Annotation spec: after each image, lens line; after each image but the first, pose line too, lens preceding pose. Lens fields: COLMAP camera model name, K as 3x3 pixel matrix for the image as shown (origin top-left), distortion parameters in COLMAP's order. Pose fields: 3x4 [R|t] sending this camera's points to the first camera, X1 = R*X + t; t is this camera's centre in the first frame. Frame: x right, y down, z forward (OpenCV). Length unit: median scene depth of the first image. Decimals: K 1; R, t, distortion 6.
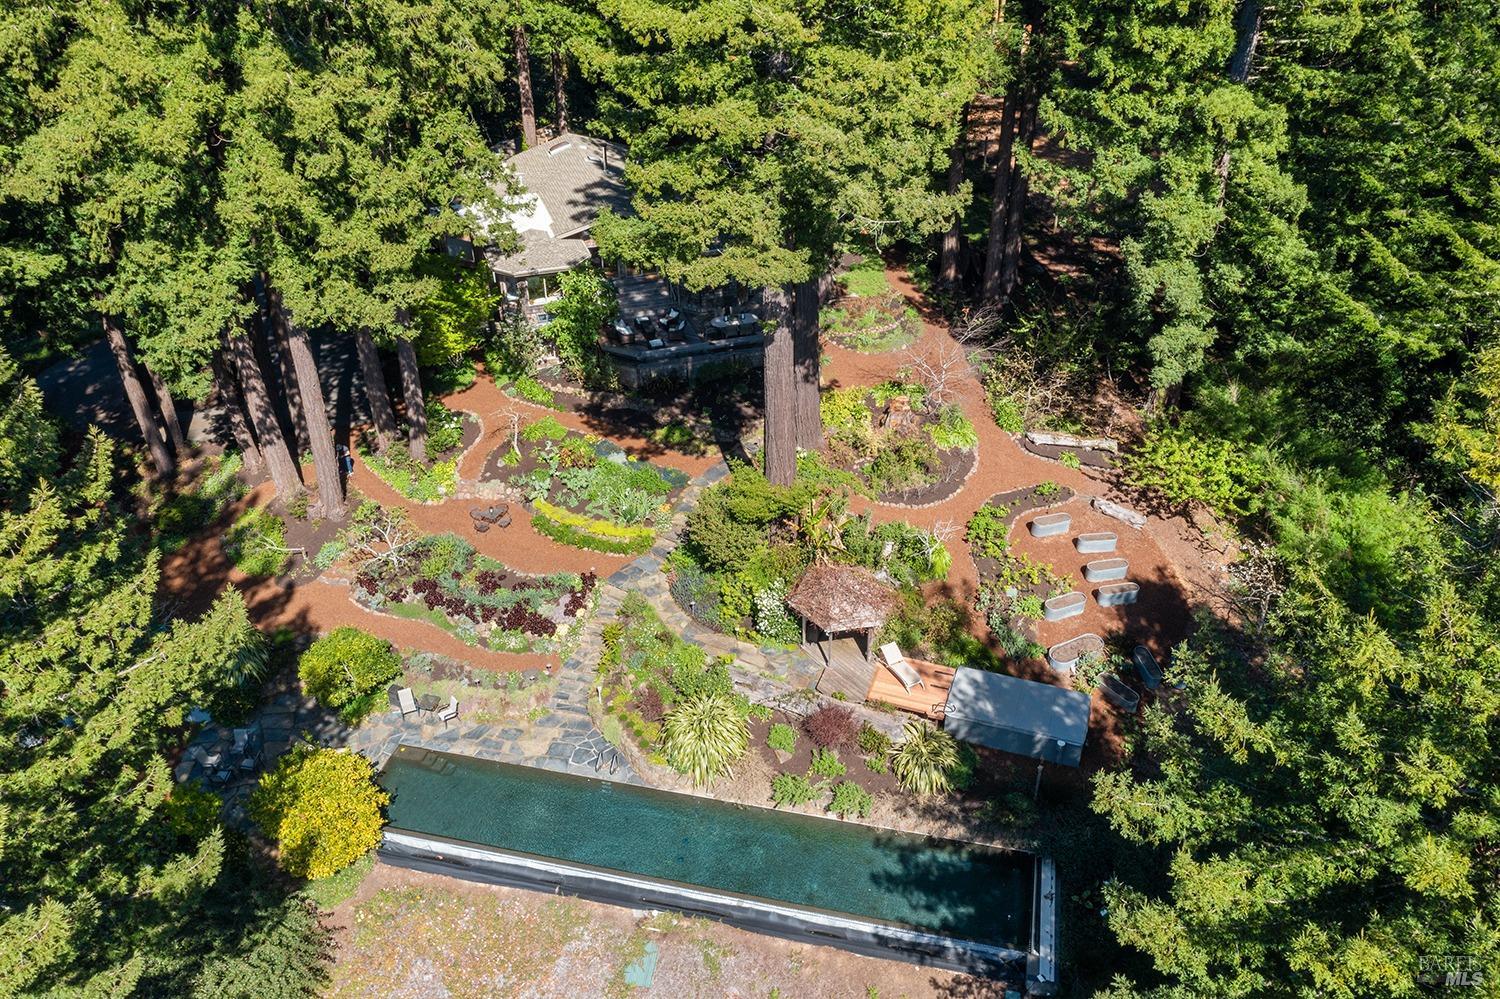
lens RADIAL K [[1180.9, 0, 750.0], [0, 1180.9, 499.5], [0, 0, 1]] dist [0.001362, 0.000174]
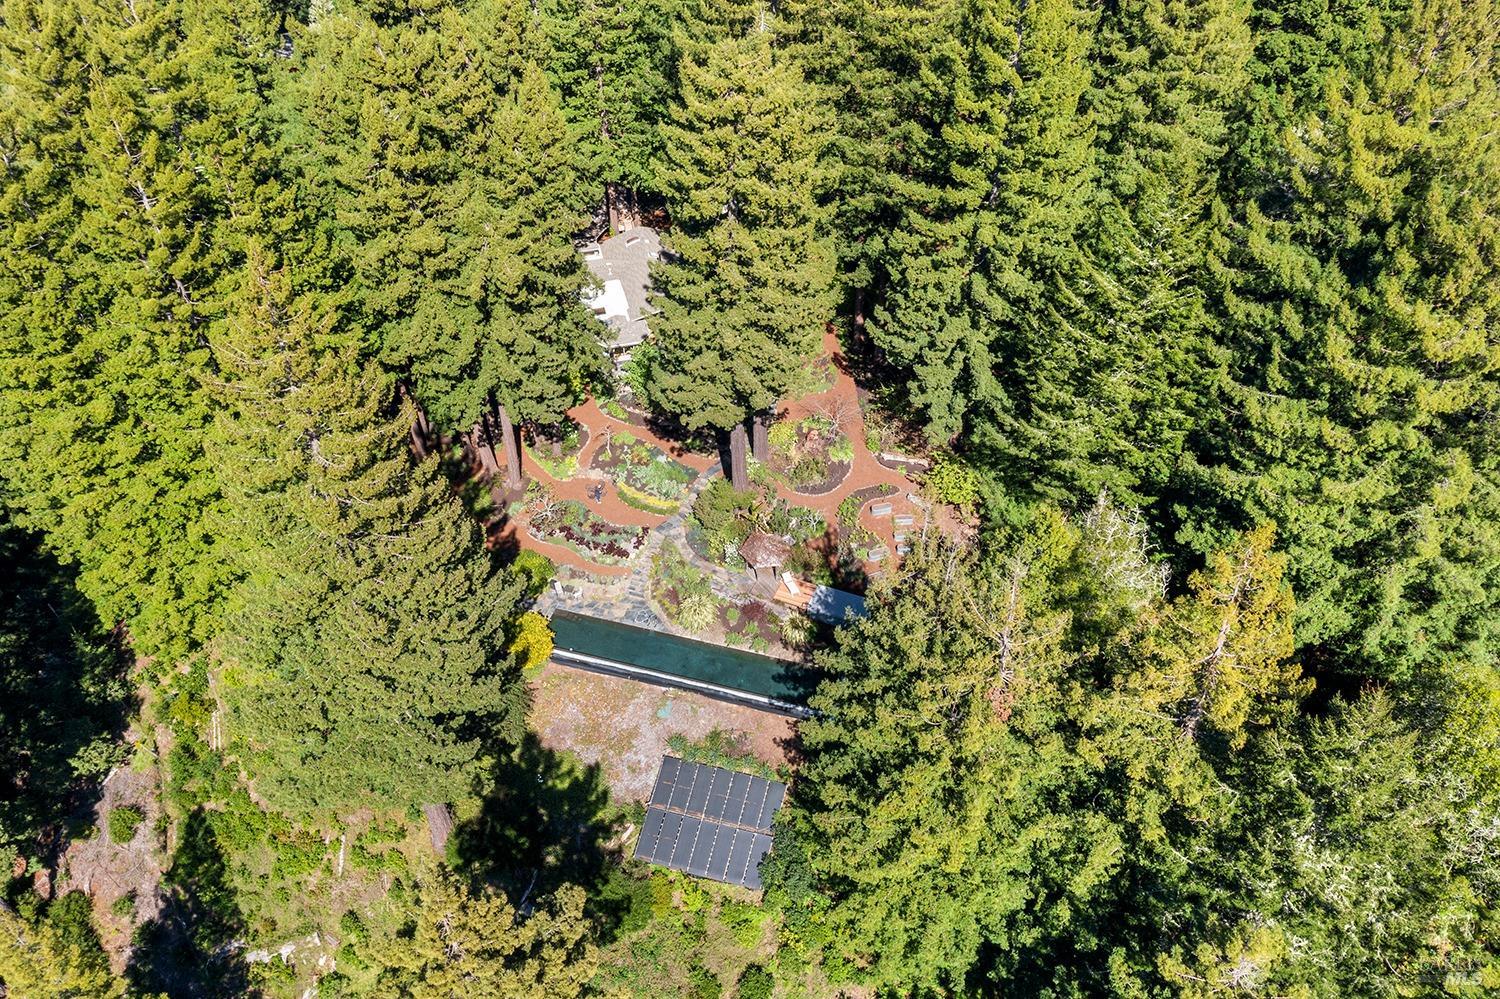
lens RADIAL K [[1180.9, 0, 750.0], [0, 1180.9, 499.5], [0, 0, 1]] dist [0.001362, 0.000174]
pose [[0.997987, 0.037499, -0.051151, 0.150161], [-0.028483, 0.985577, 0.166812, -0.342202], [0.056668, -0.165019, 0.984661, -1.018405]]
